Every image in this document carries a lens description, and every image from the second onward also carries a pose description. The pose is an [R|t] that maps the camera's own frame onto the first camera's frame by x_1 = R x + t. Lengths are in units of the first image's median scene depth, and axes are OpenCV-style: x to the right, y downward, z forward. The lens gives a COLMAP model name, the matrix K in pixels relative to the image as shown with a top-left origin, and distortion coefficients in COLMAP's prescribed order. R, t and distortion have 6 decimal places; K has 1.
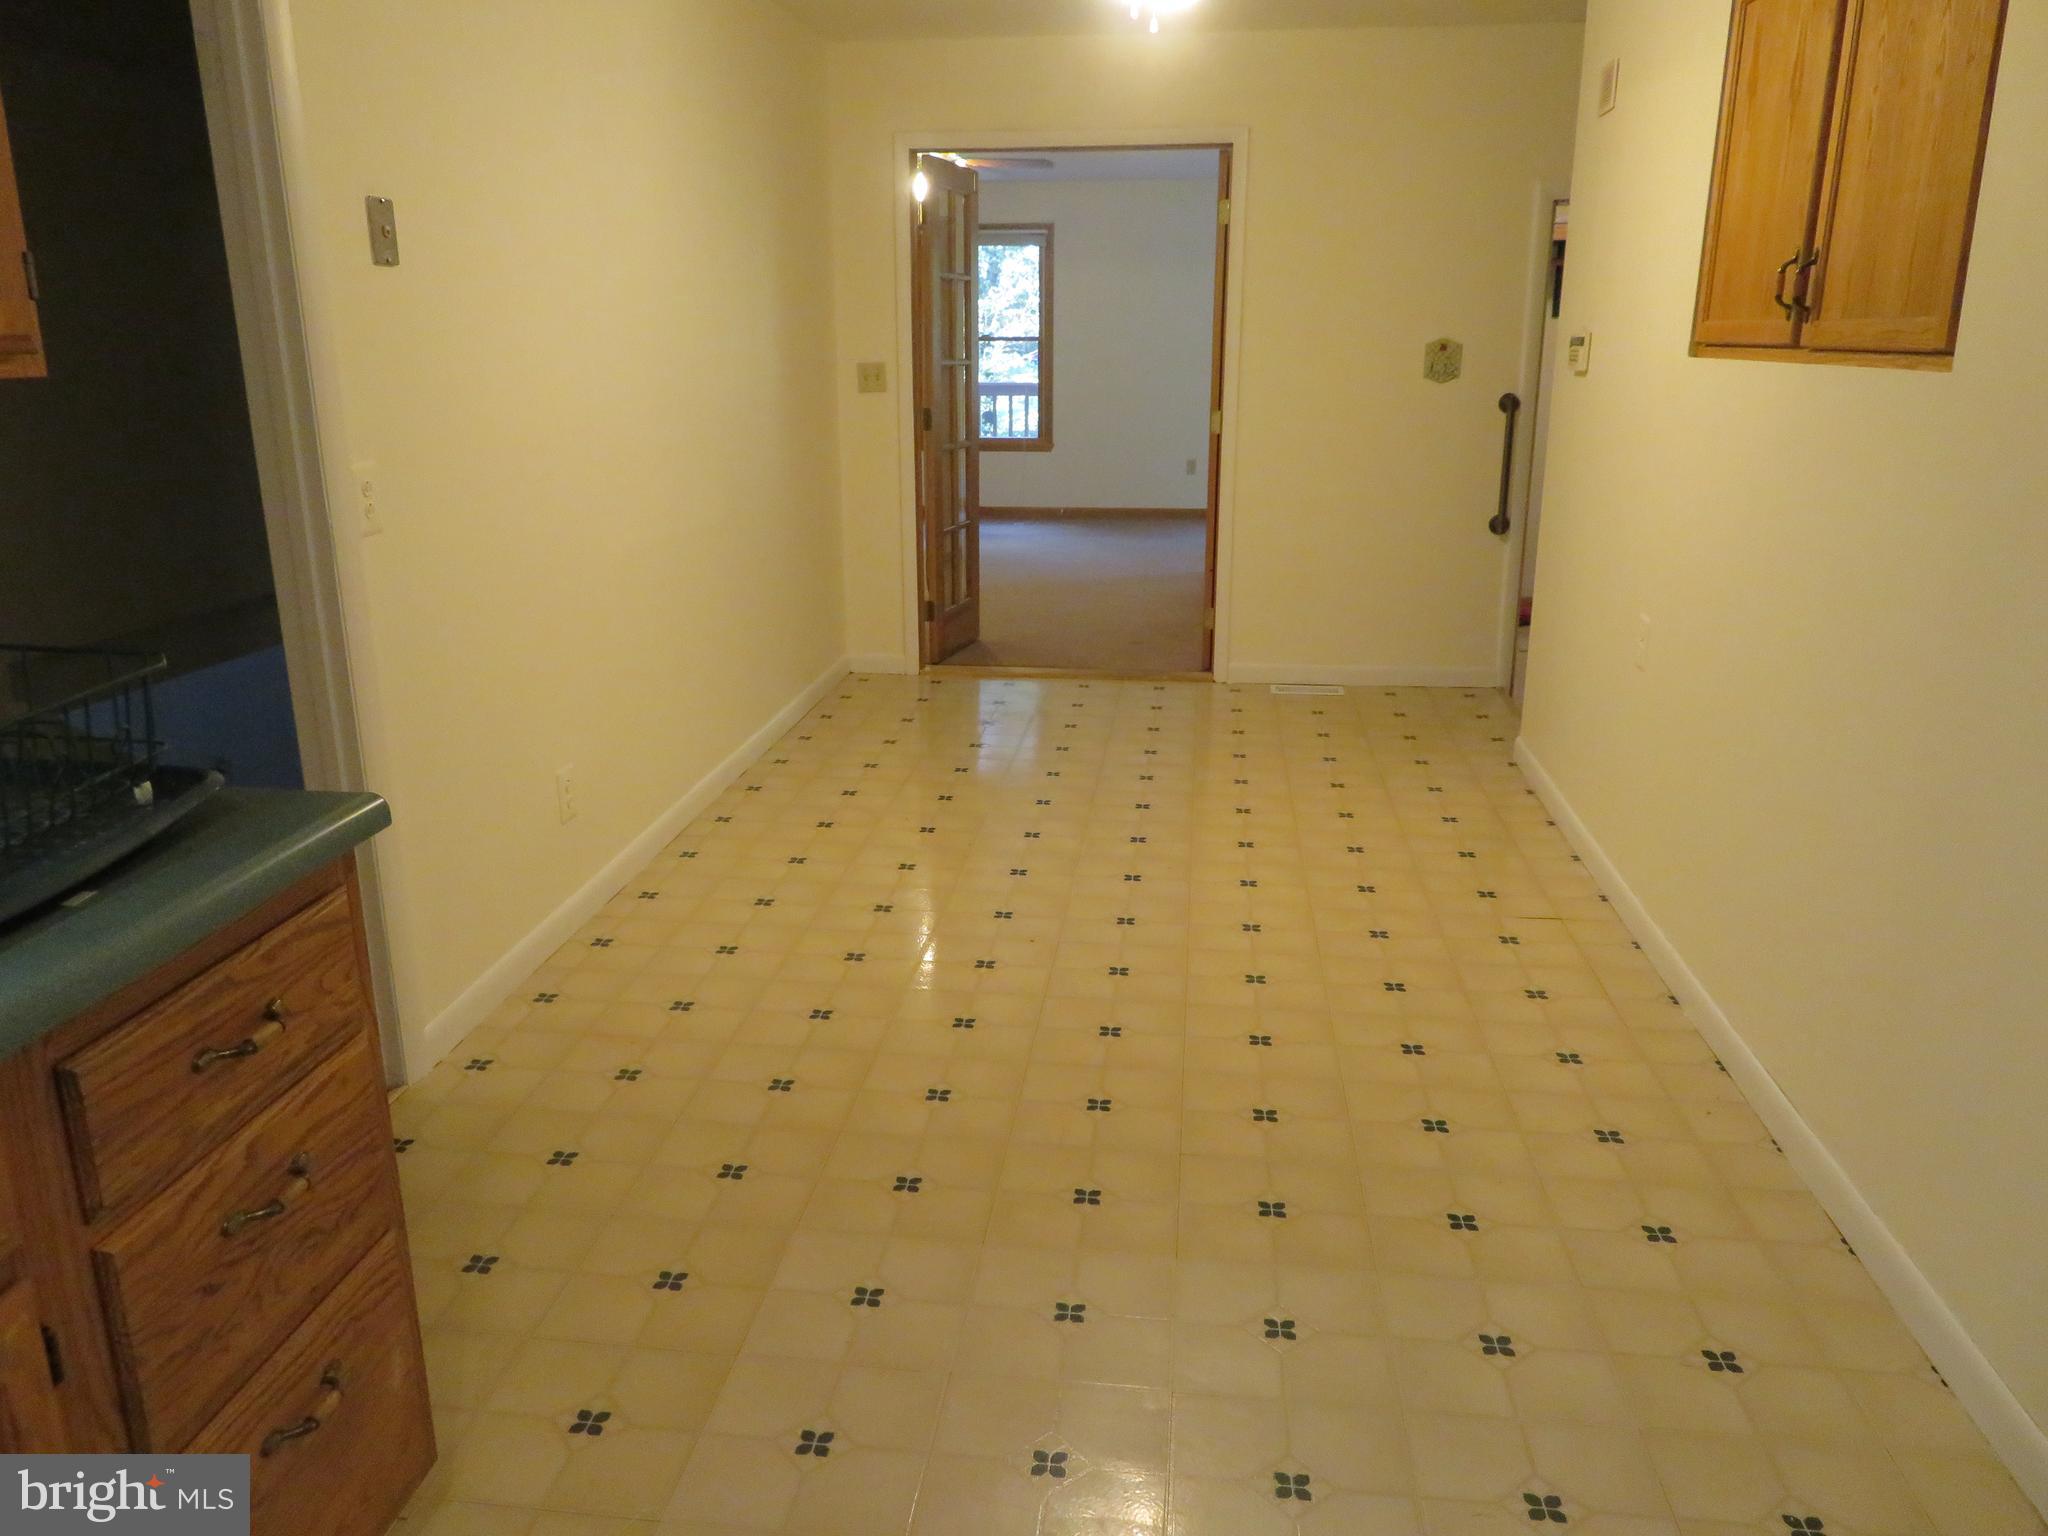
lens RADIAL K [[1483.0, 0, 1024.0], [0, 1483.0, 768.0], [0, 0, 1]] dist [-0.007536, 0.005362]
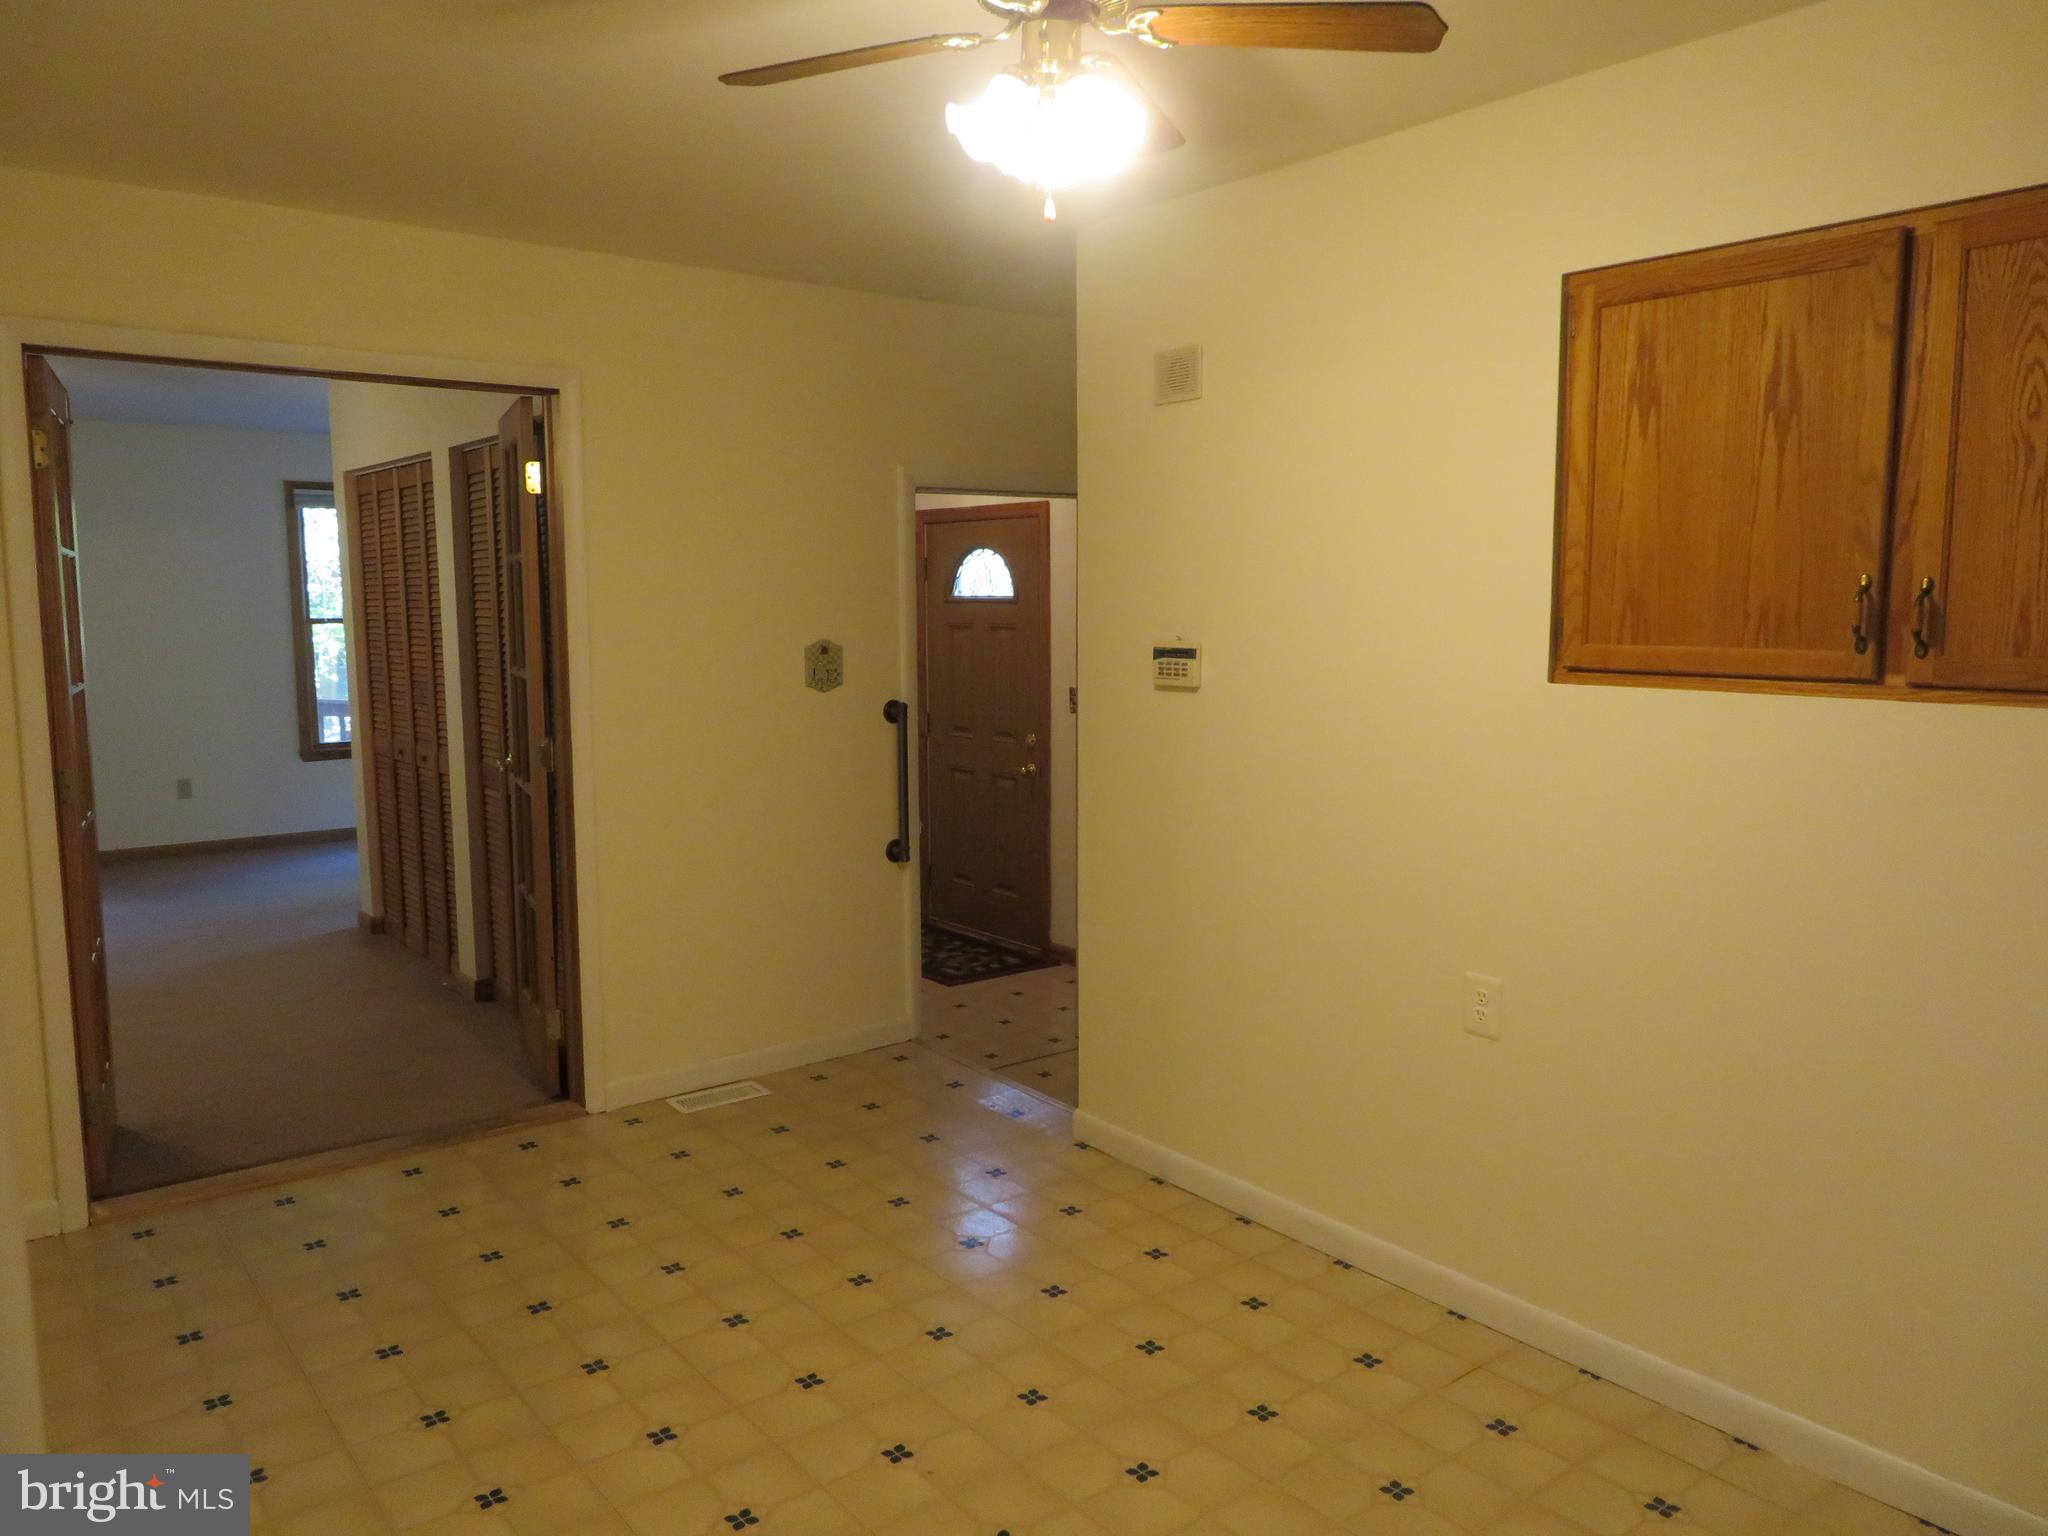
lens RADIAL K [[1478.4, 0, 1024.0], [0, 1478.4, 768.0], [0, 0, 1]] dist [-0.033406, -0.001056]
pose [[0.707447, -0.084048, 0.701751, -0.374990], [0.201137, 0.975789, -0.085901, -0.215702], [-0.677541, 0.201919, 0.707225, 0.605404]]
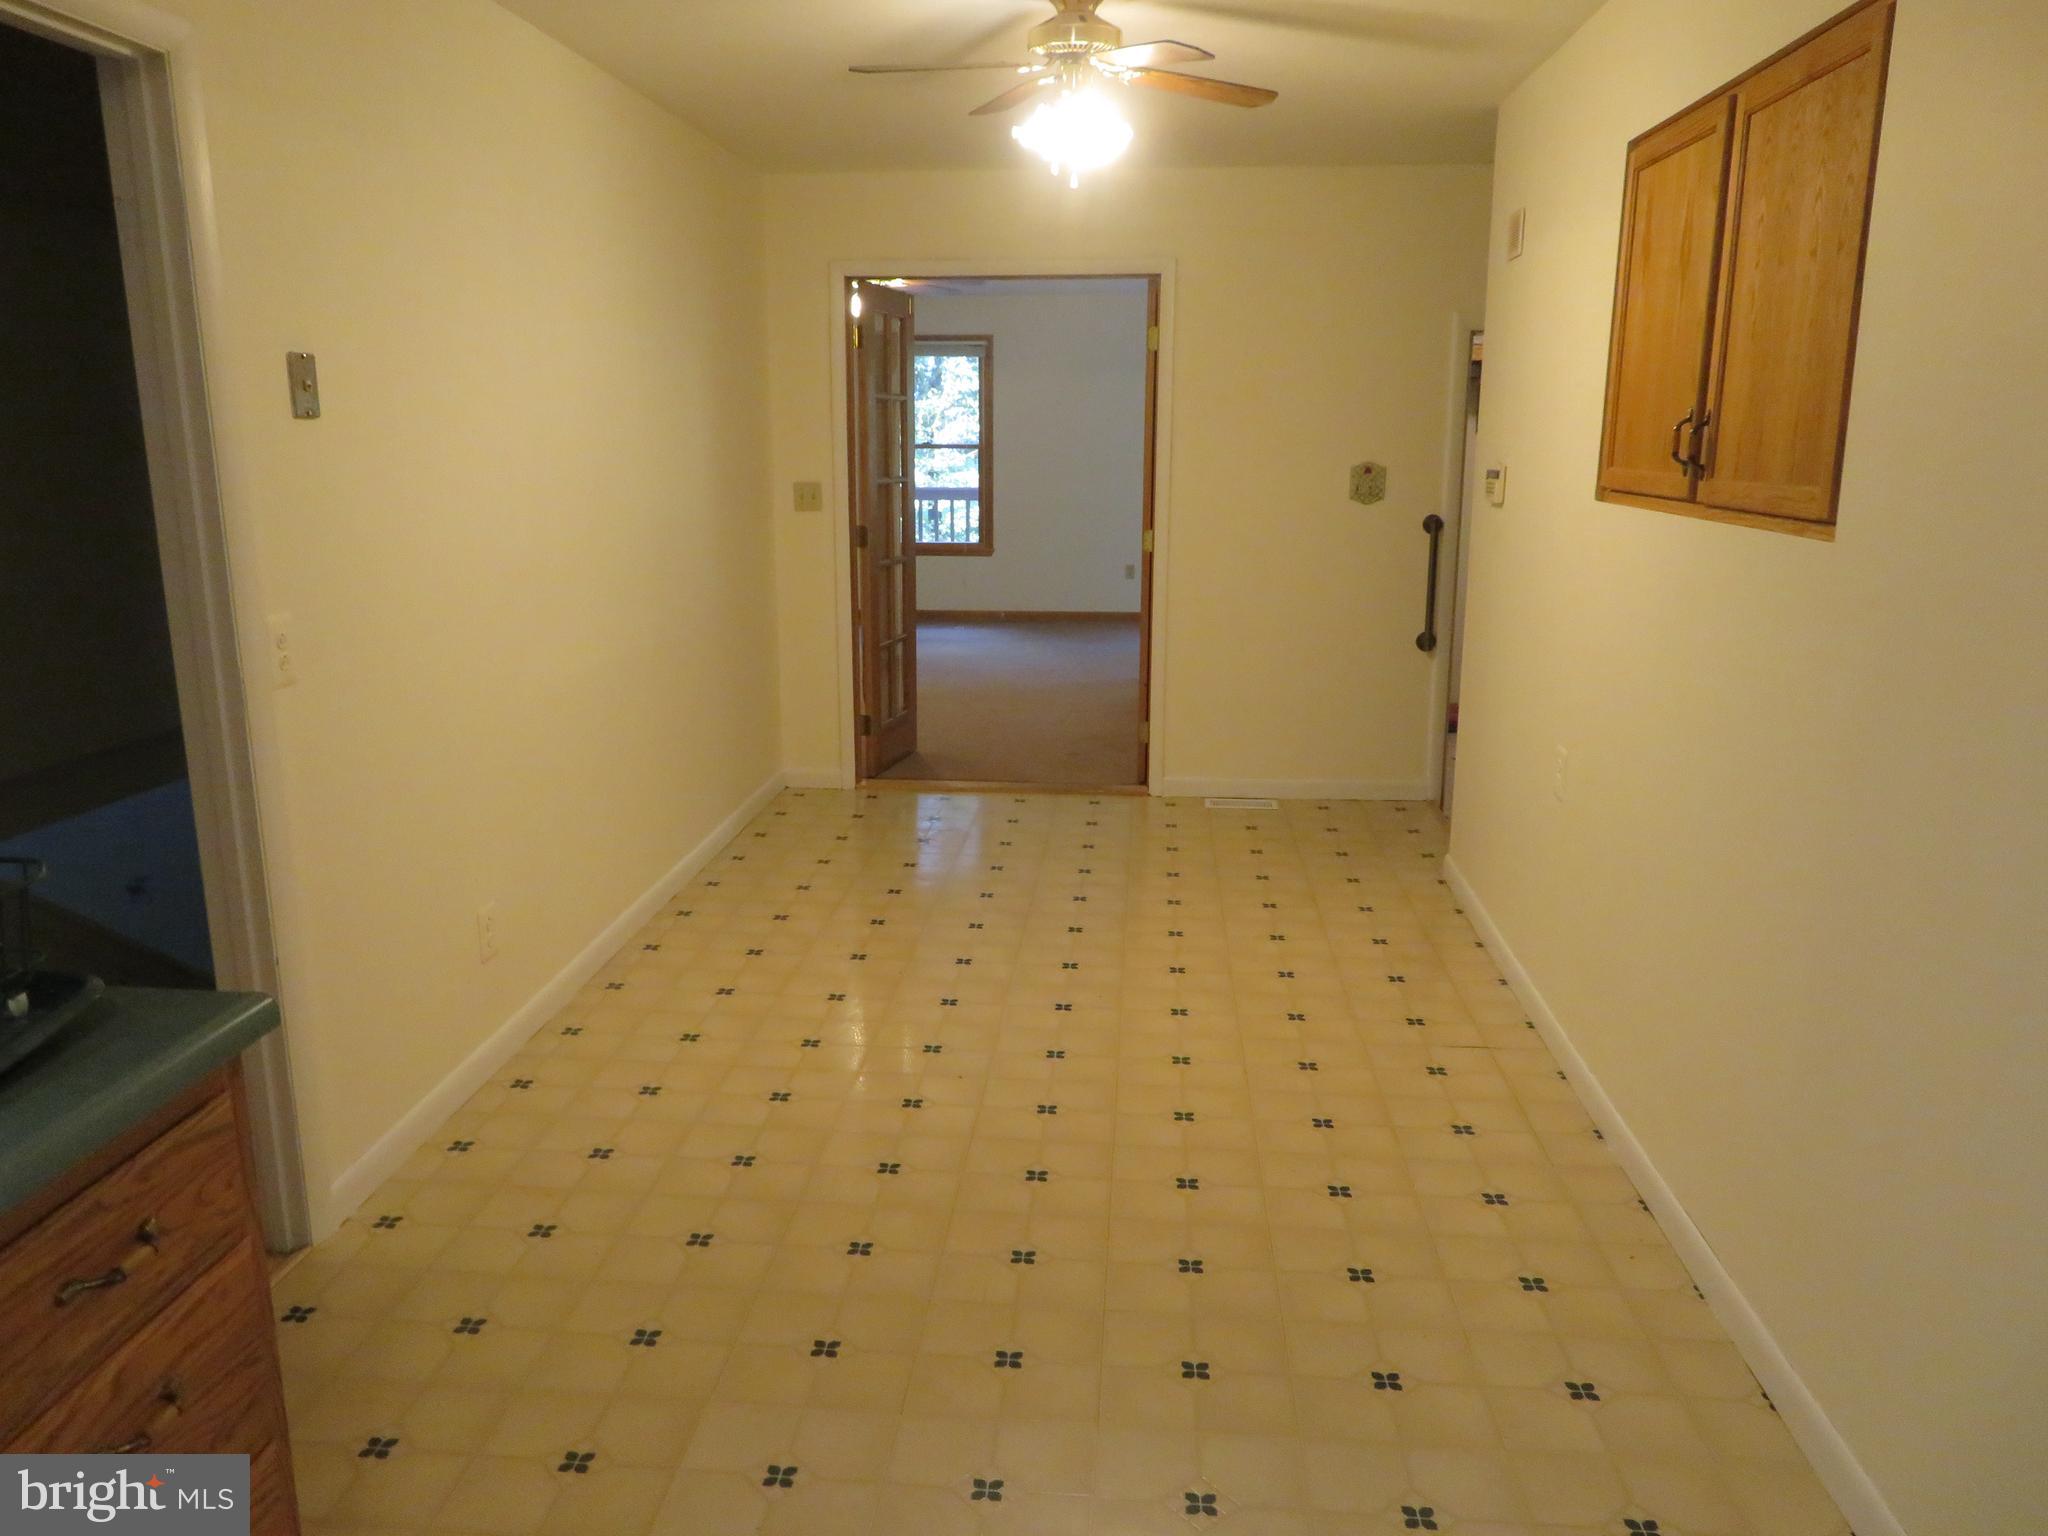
lens RADIAL K [[1483.0, 0, 1024.0], [0, 1483.0, 768.0], [0, 0, 1]] dist [-0.007536, 0.005362]
pose [[0.999387, -0.003930, 0.034786, 0.015404], [0.005958, 0.998277, -0.058378, -0.034260], [-0.034497, 0.058549, 0.997688, -0.002708]]
